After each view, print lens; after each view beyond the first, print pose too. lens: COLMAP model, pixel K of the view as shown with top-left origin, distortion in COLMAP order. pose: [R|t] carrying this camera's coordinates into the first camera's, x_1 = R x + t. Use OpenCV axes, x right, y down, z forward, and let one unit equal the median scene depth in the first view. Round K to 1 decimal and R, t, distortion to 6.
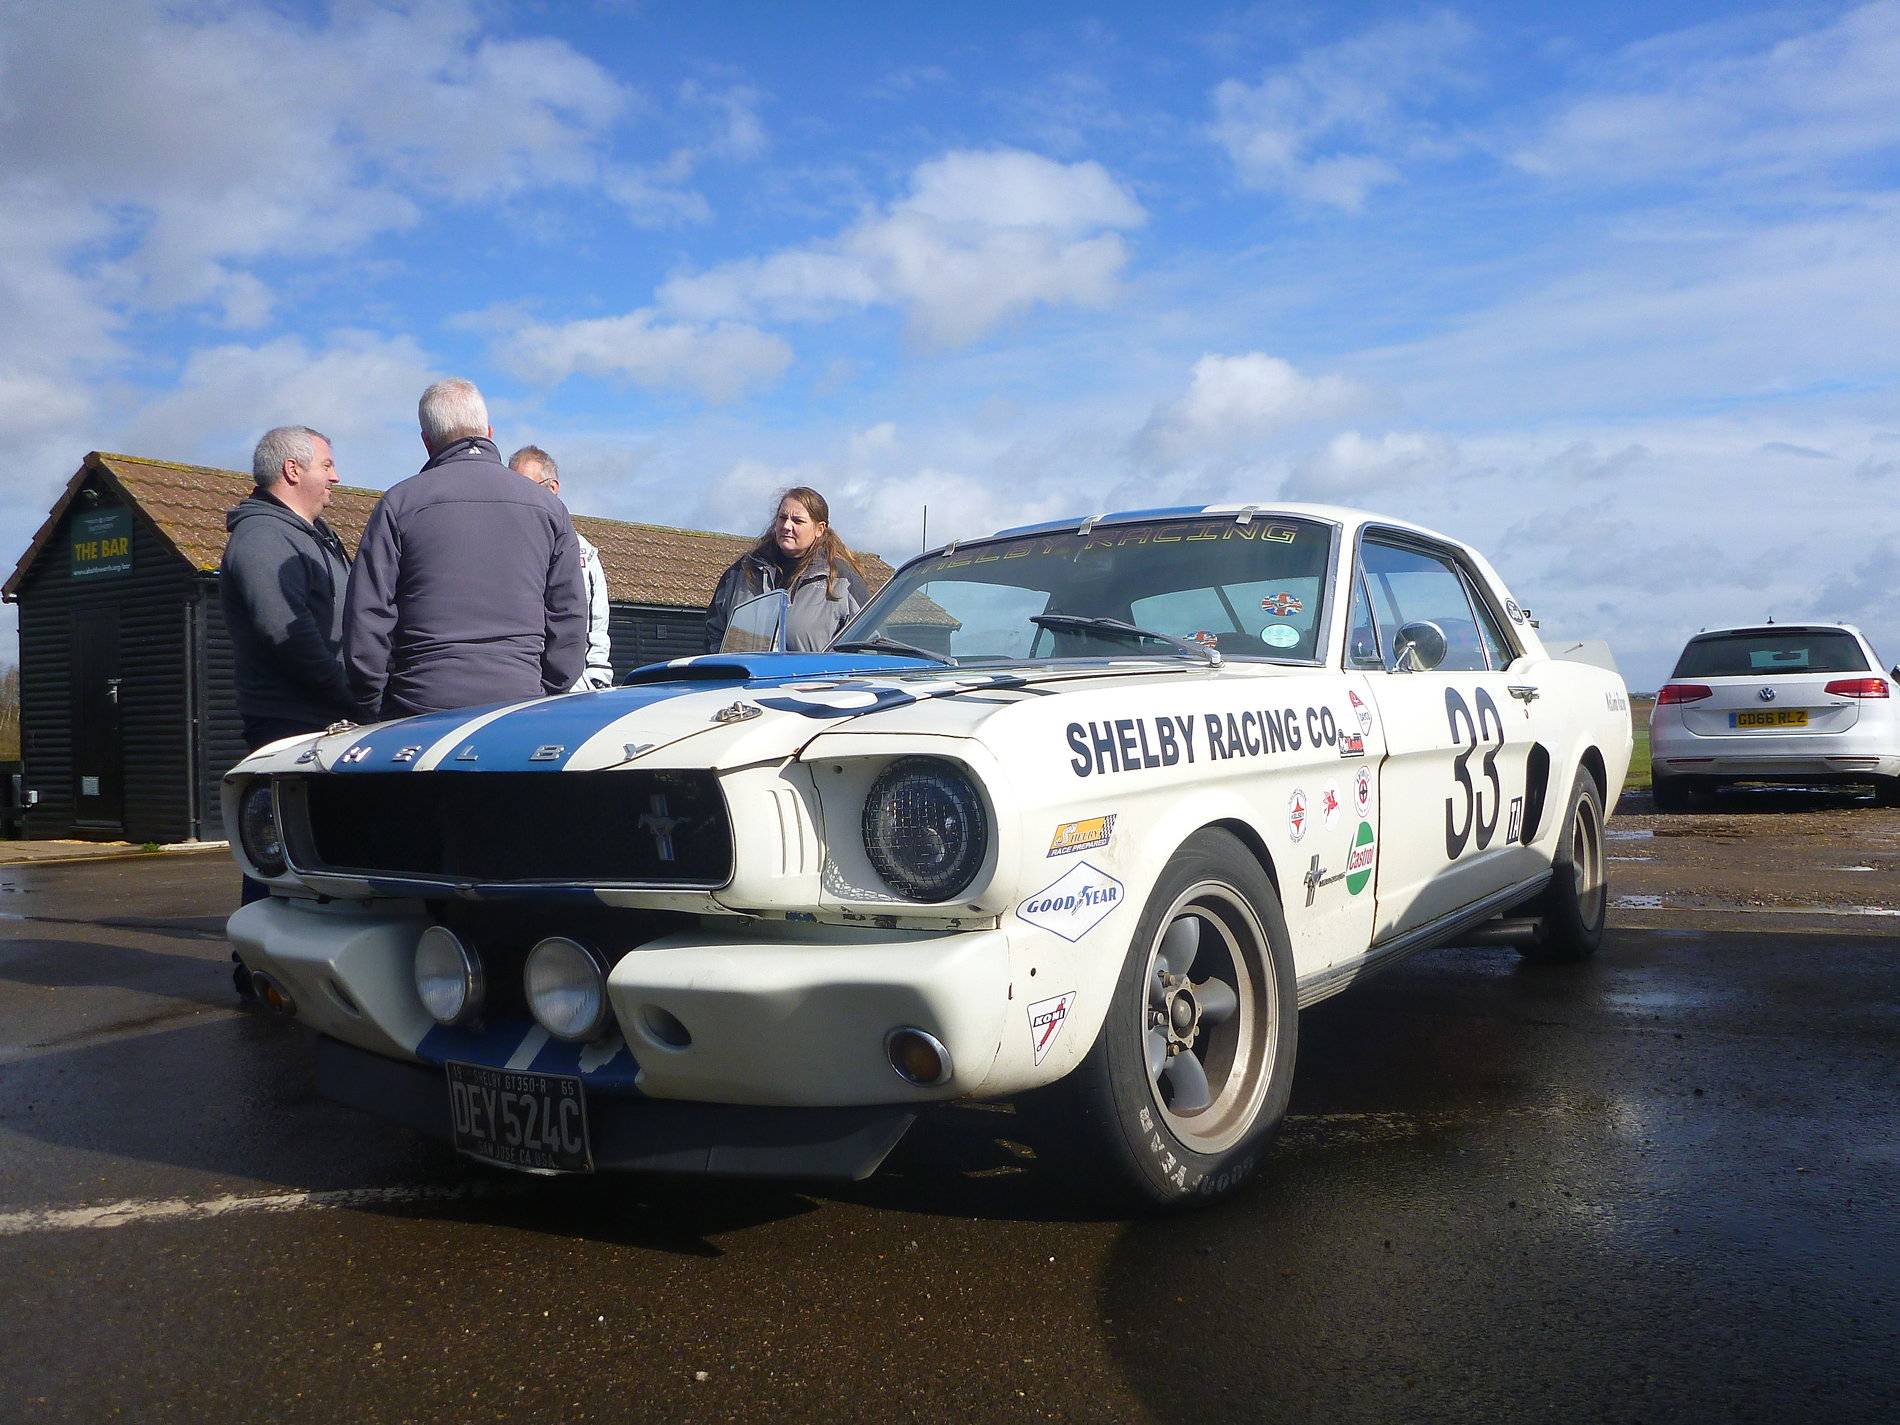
lens RADIAL K [[1559.6, 0, 950.0], [0, 1559.6, 712.5], [0, 0, 1]] dist [-0.043394, 0.016118]
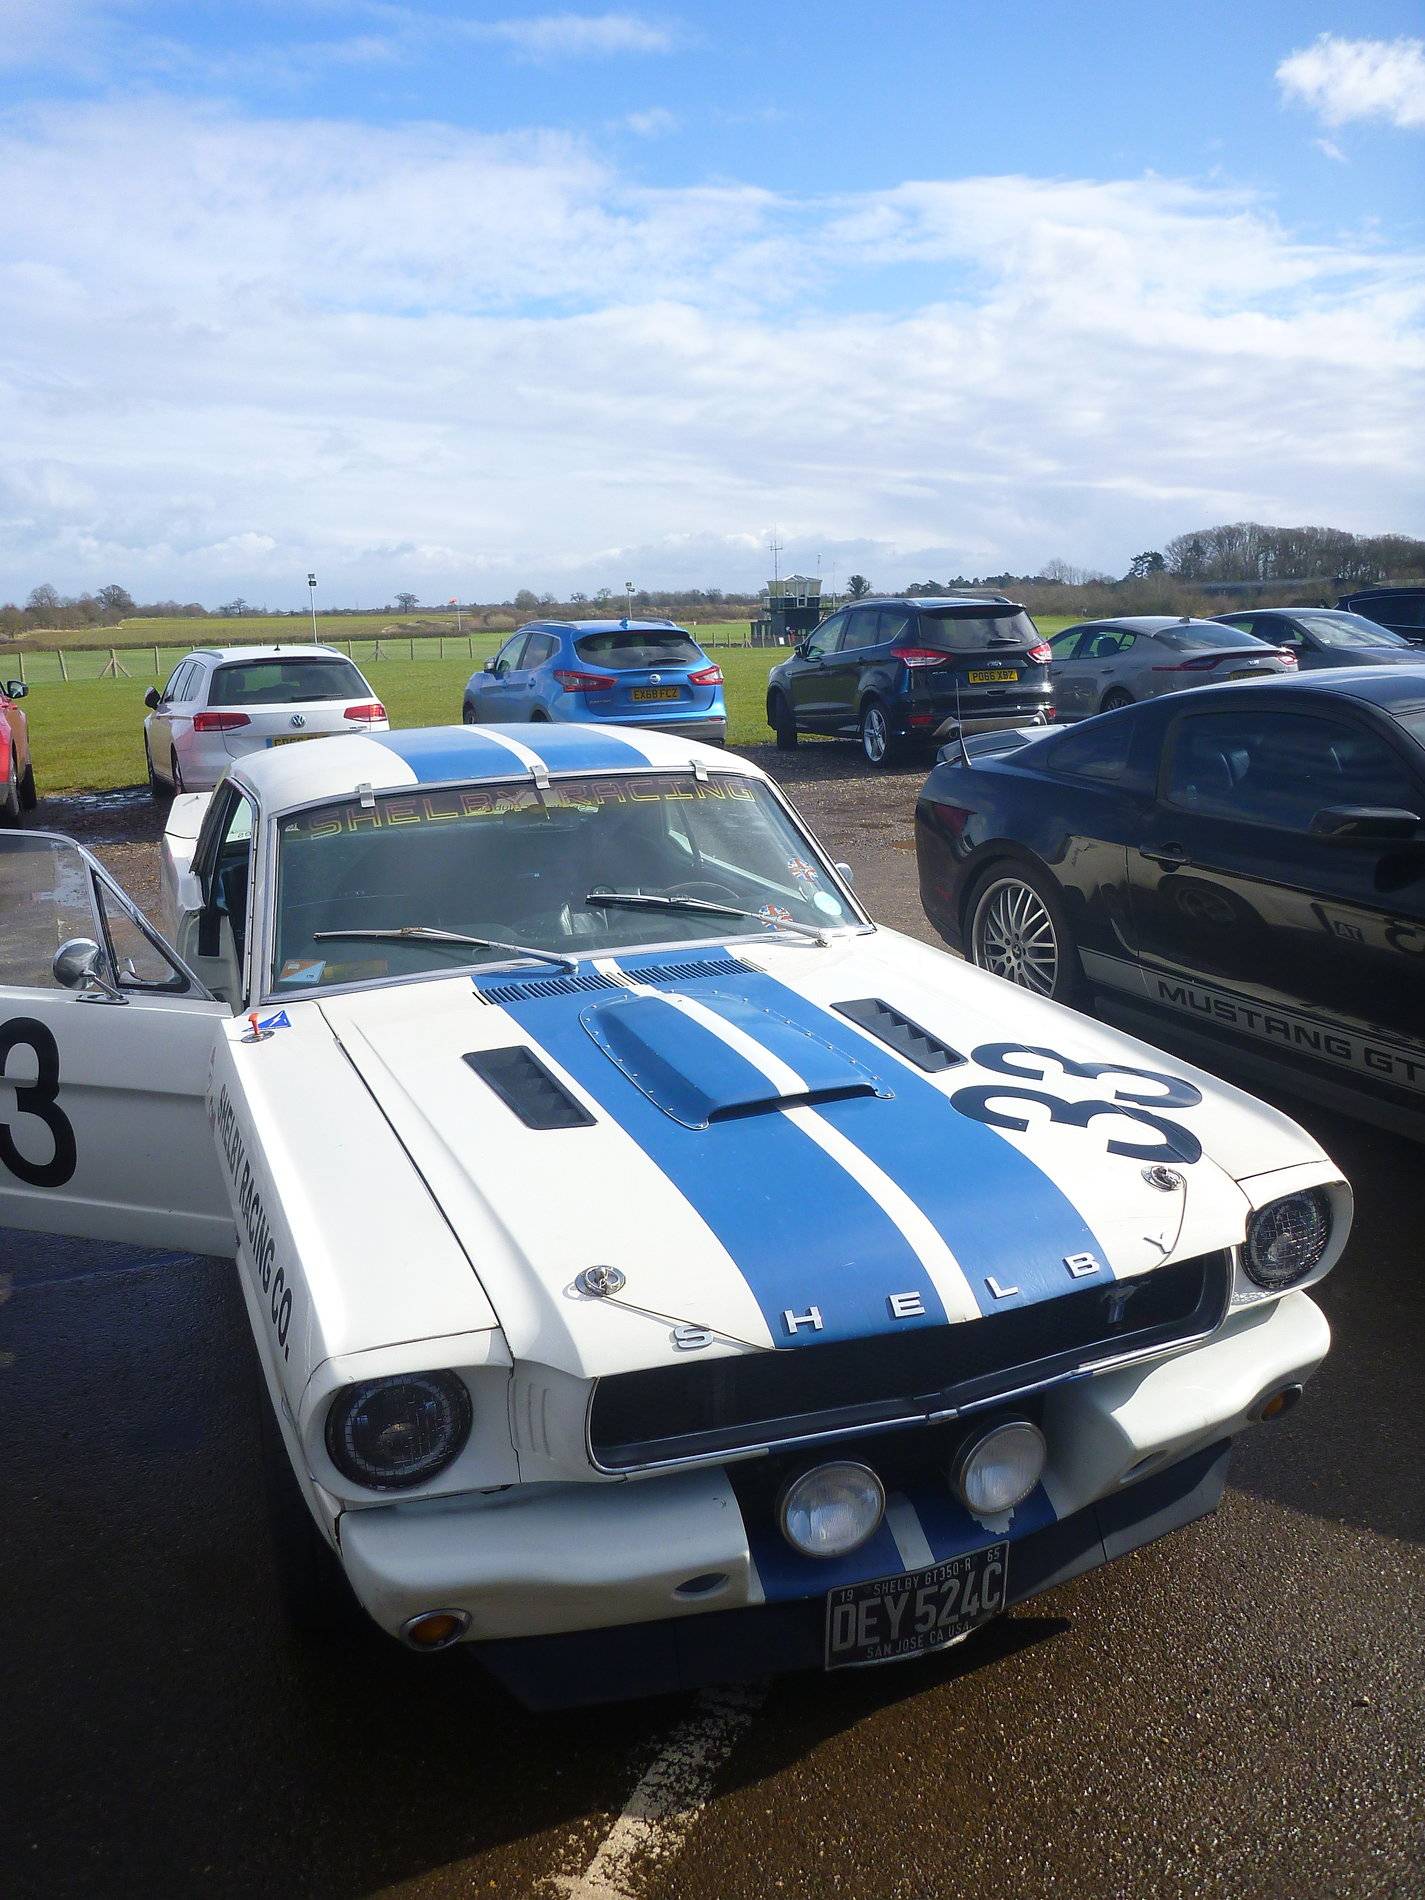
lens RADIAL K [[1559.6, 0, 712.5], [0, 1559.6, 950.0], [0, 0, 1]] dist [-0.043394, 0.016118]
pose [[0.578034, -0.163609, 0.799443, -1.008199], [0.005414, 0.980442, 0.196736, -0.325764], [-0.815995, -0.109392, 0.567614, 0.547121]]
